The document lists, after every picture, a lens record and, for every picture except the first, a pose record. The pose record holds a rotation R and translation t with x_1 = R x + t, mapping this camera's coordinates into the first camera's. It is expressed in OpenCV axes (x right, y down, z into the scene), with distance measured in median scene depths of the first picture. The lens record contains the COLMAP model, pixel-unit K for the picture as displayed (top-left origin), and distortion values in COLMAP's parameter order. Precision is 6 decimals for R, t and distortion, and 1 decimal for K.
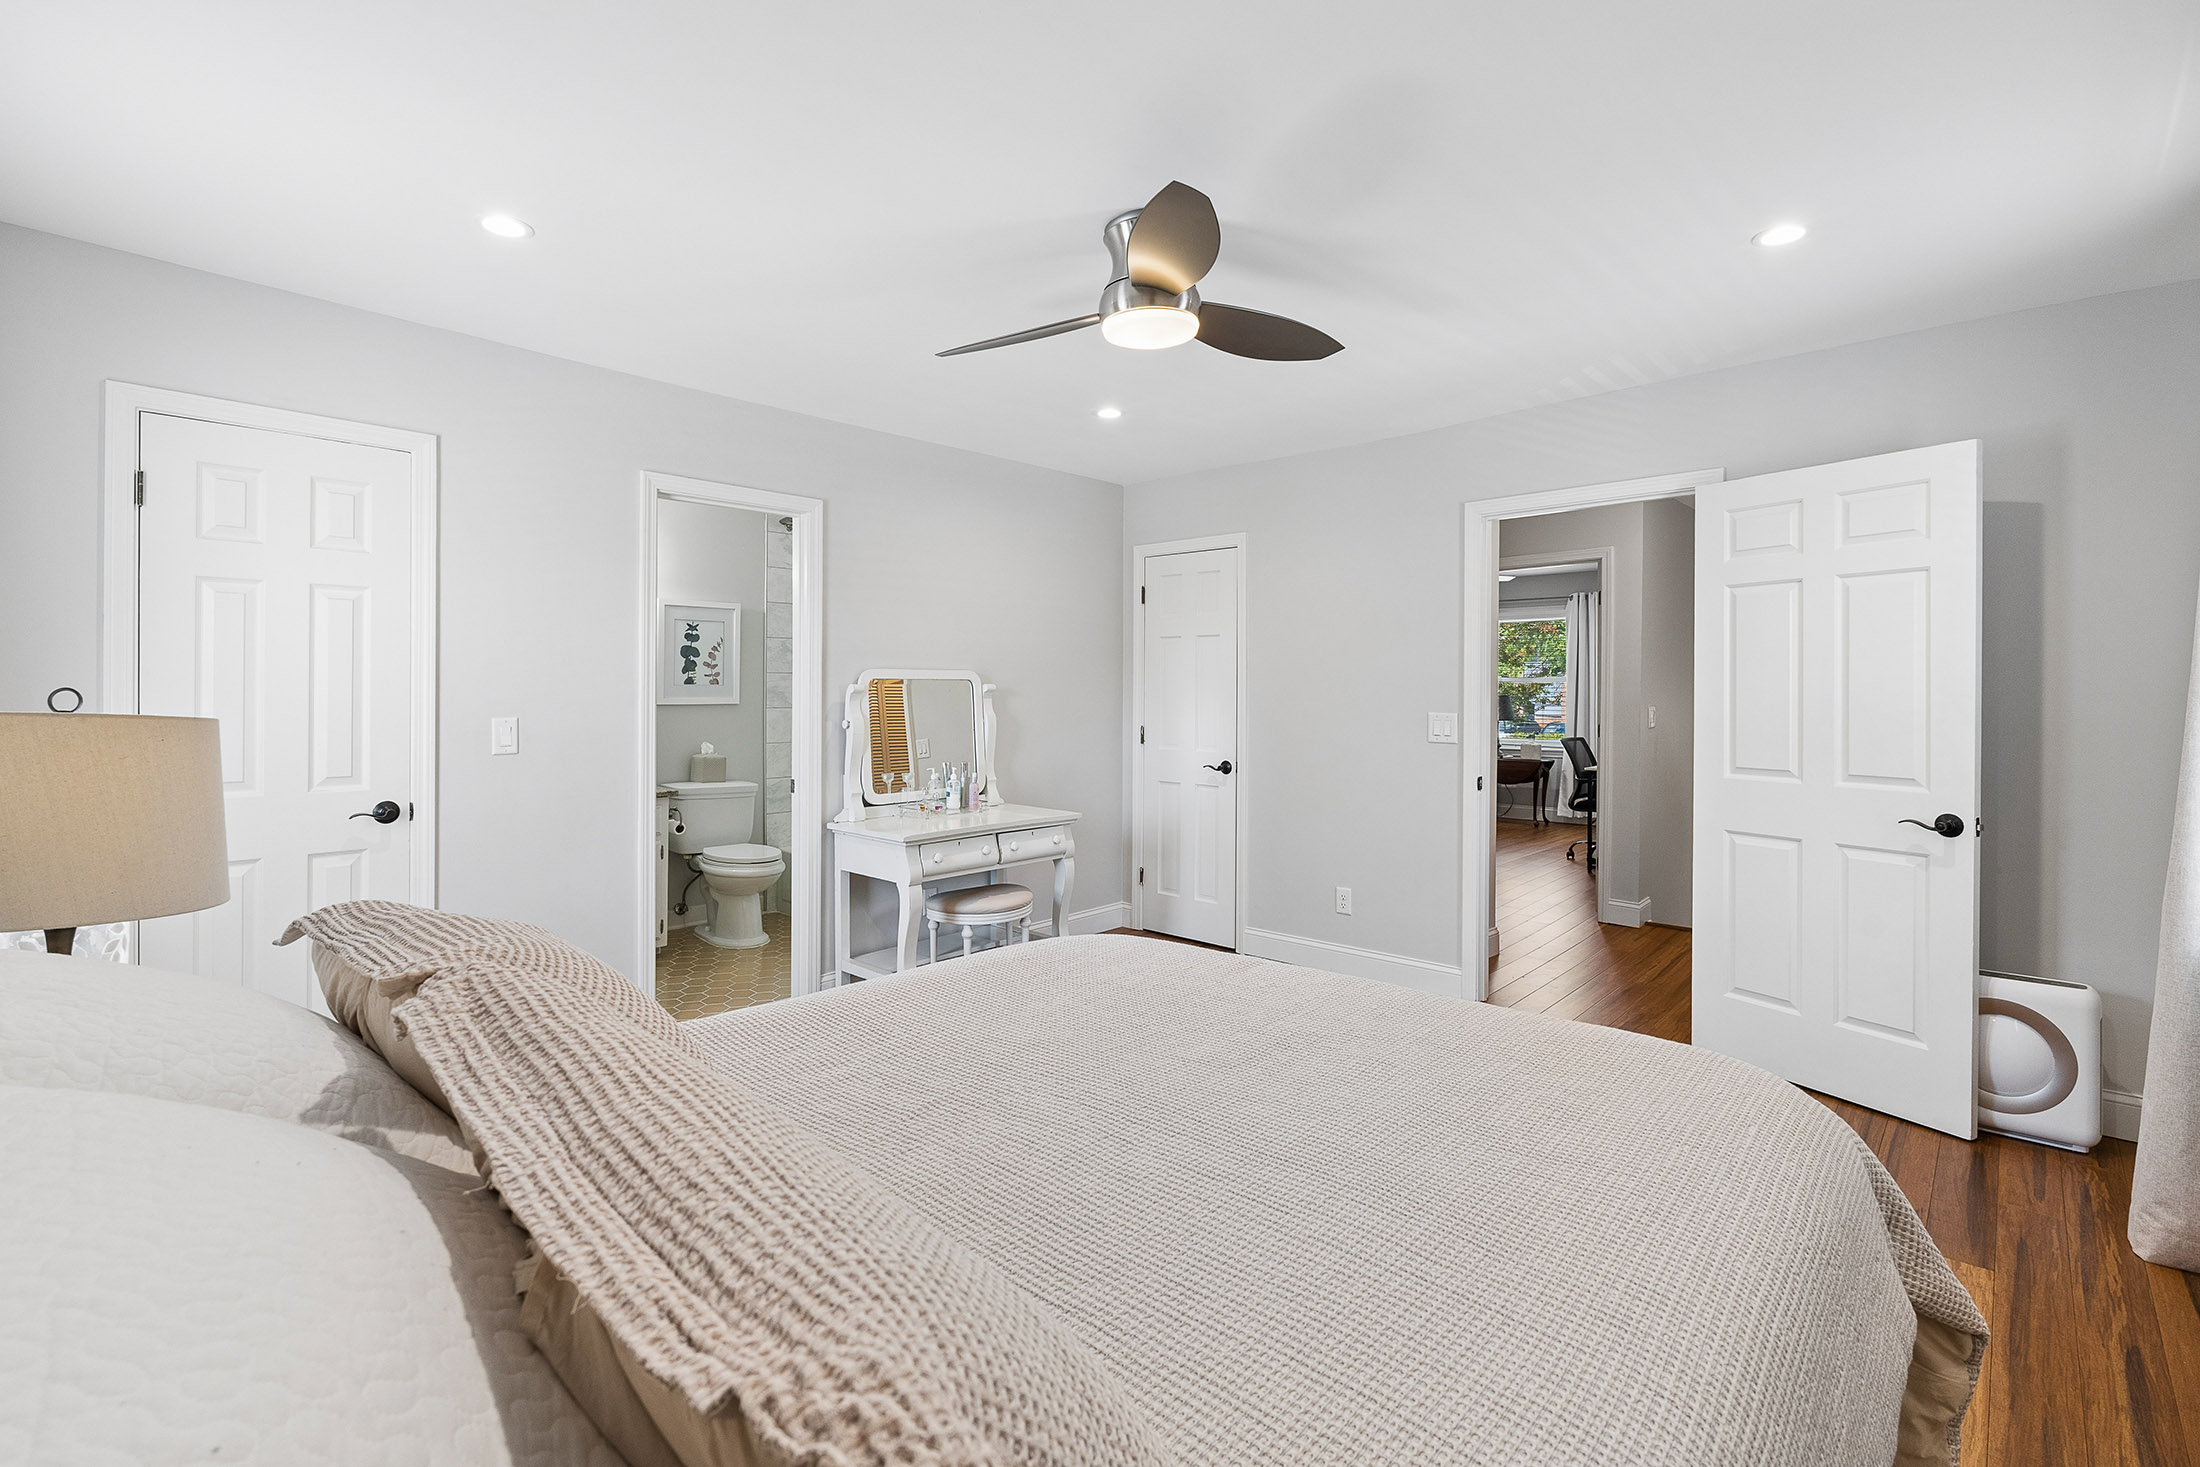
lens RADIAL K [[979.9, 0, 1036.9], [0, 979.9, 695.4], [0, 0, 1]] dist [-0.001420, 0.000067]
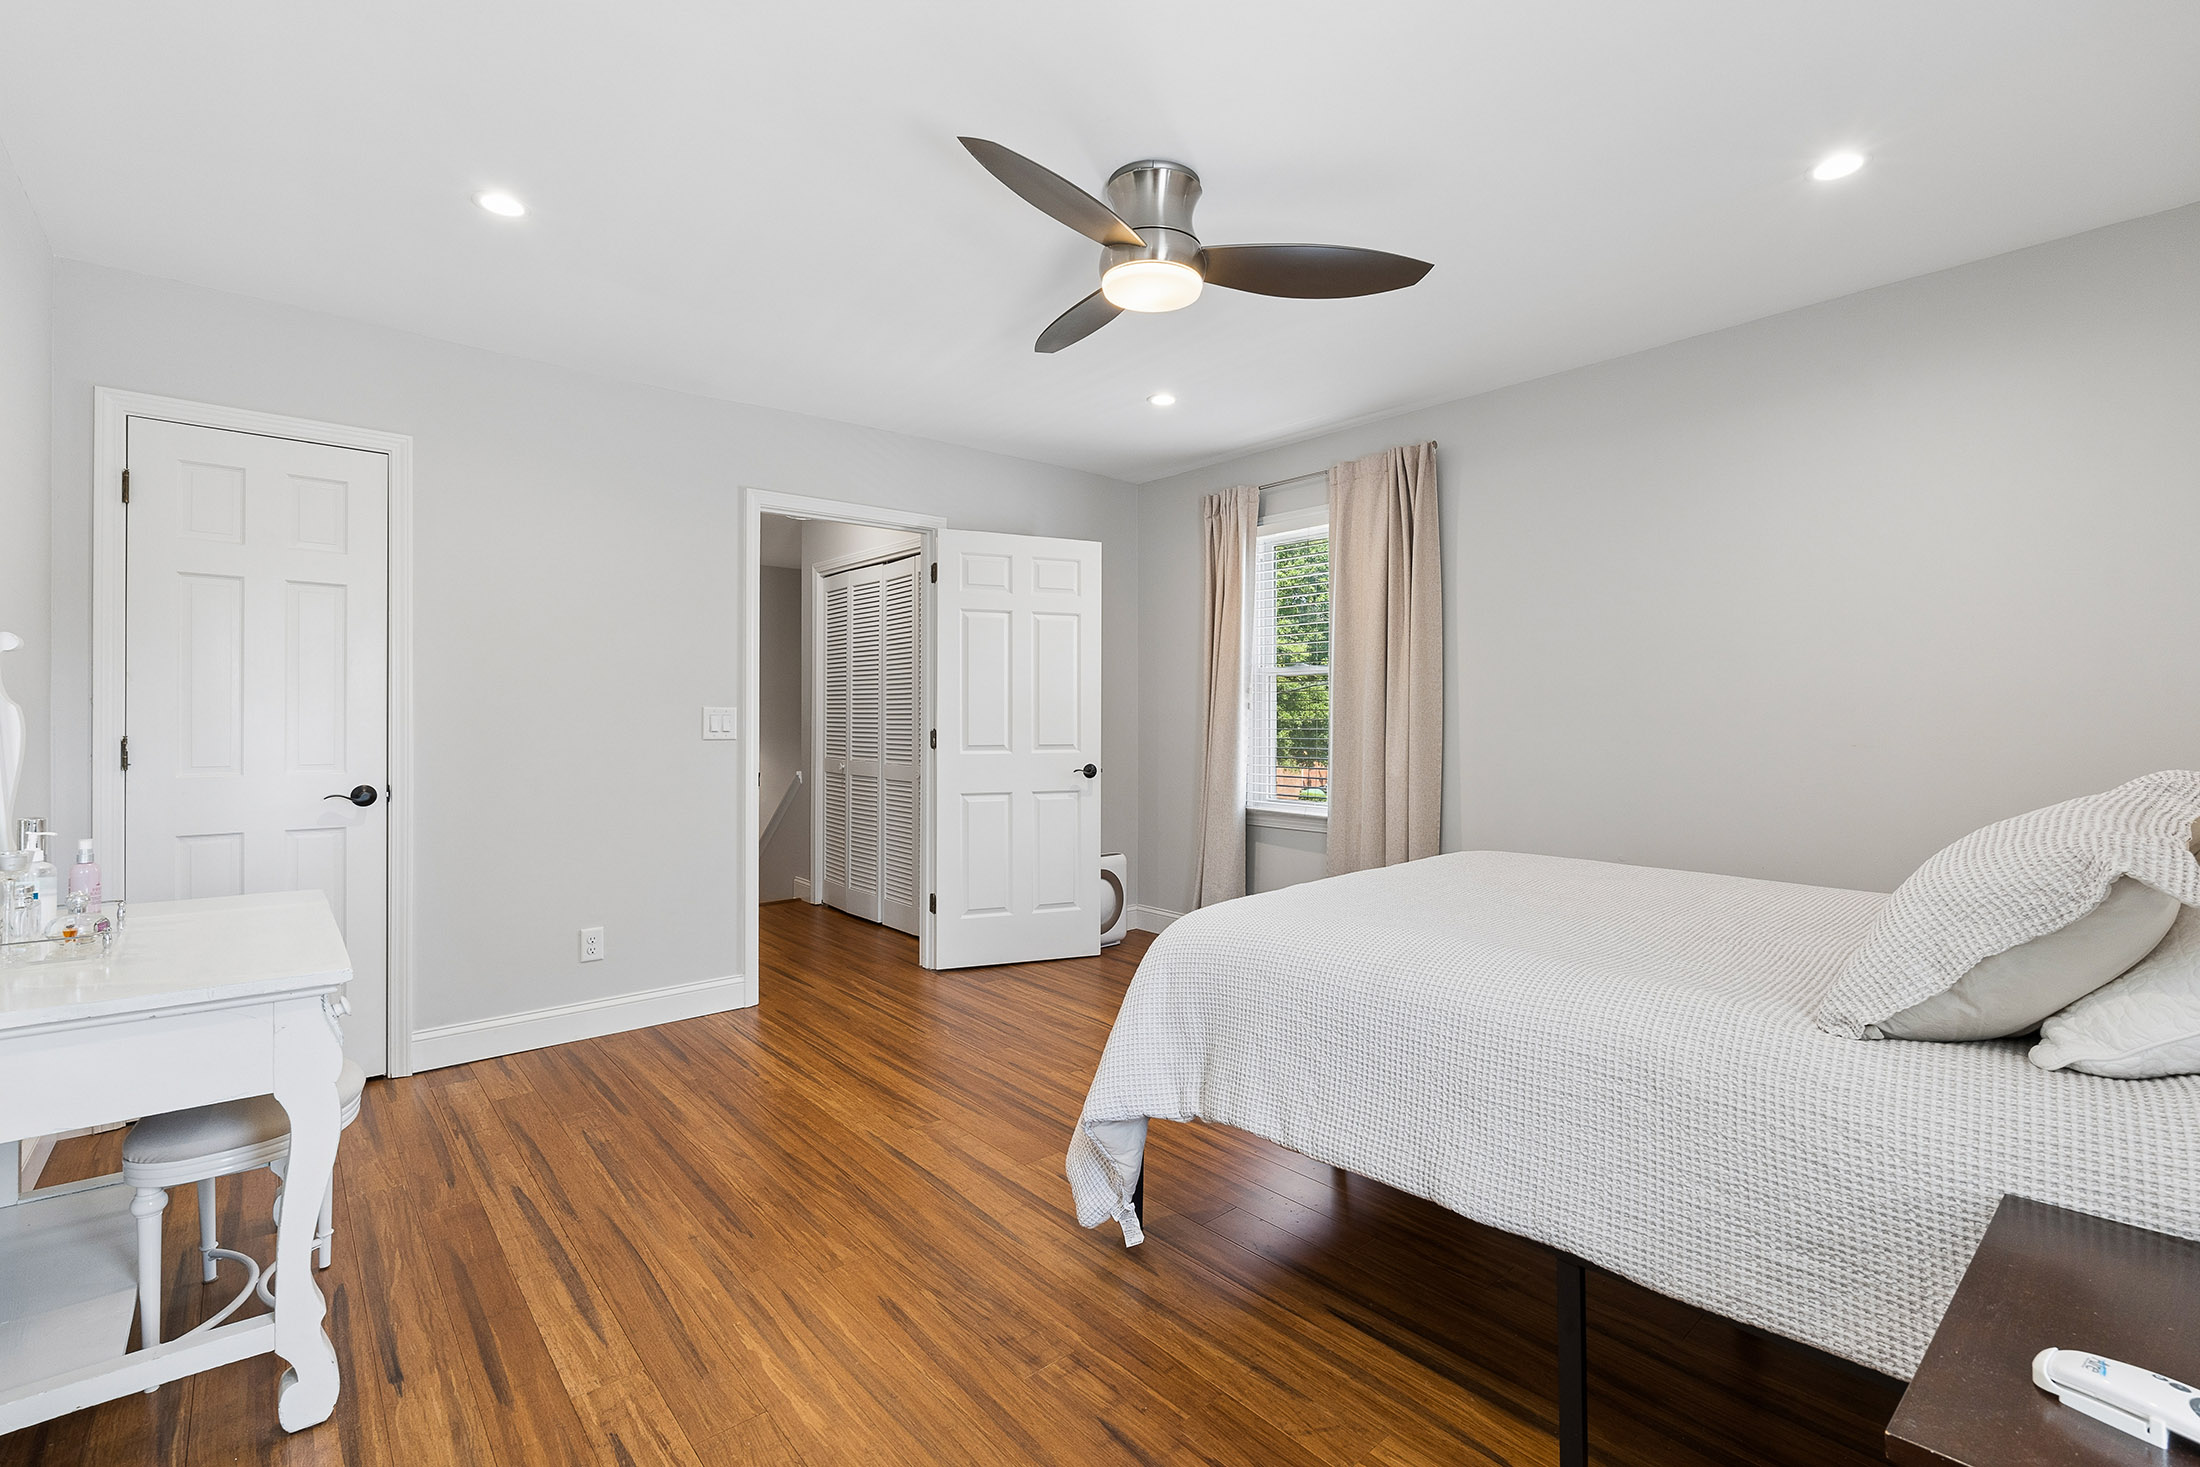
lens RADIAL K [[979.9, 0, 1118.4], [0, 979.9, 718.7], [0, 0, 1]] dist [-0.001420, 0.000067]
pose [[0.068690, 0.000582, 0.997638, -0.582424], [0.001572, 0.999999, -0.000692, 0.036012], [-0.997637, 0.001616, 0.068689, 0.669882]]
